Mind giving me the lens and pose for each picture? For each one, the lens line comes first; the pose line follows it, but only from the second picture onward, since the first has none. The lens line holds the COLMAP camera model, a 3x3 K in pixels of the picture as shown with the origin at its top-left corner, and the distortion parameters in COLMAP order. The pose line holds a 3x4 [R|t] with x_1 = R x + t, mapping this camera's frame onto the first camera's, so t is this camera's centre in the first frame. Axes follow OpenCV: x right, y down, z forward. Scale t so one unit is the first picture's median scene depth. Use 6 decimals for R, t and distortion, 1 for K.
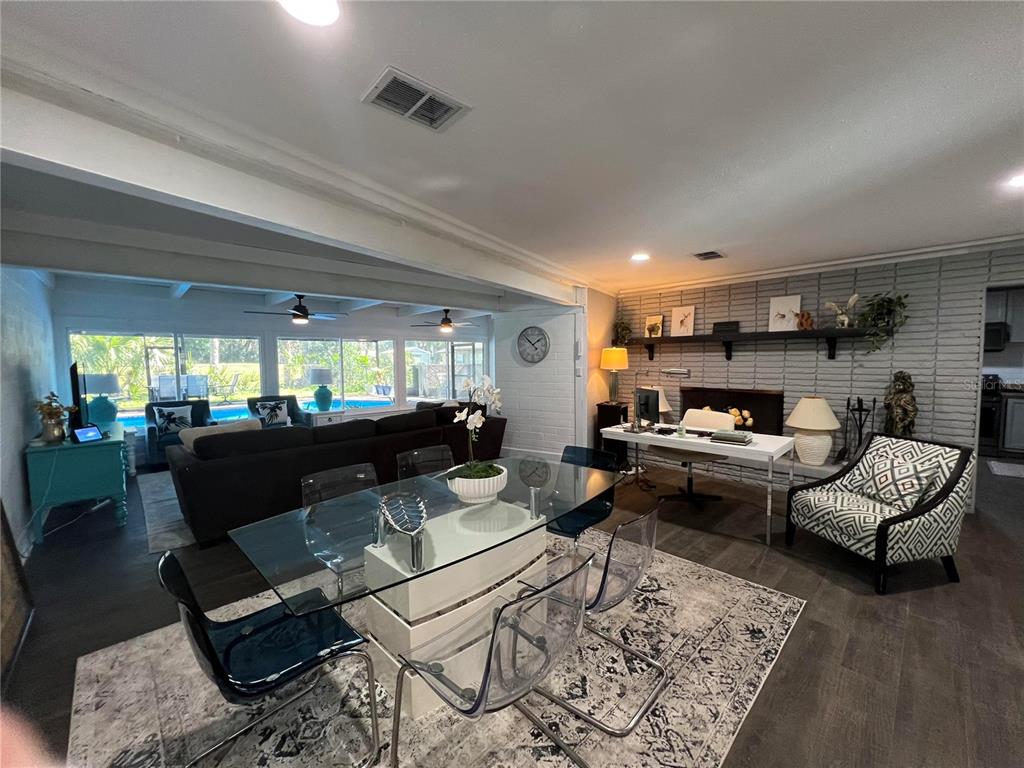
lens RADIAL K [[408.9, 0, 514.1], [0, 408.9, 384.8], [0, 0, 1]] dist [-0.001710, 0.000467]
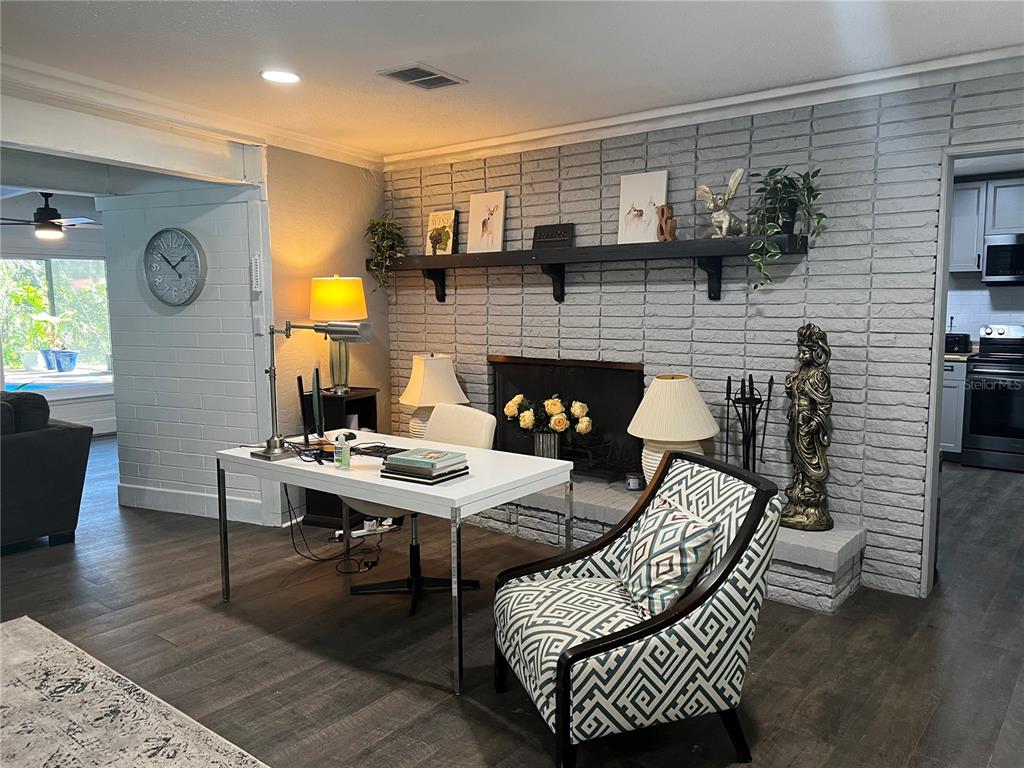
lens RADIAL K [[772.5, 0, 508.2], [0, 772.5, 389.2], [0, 0, 1]] dist [0.071084, -0.077464]
pose [[0.991343, -0.015491, 0.130383, 0.406620], [0.008064, 0.998325, 0.057298, -0.010318], [-0.131052, -0.055750, 0.989807, 0.078754]]
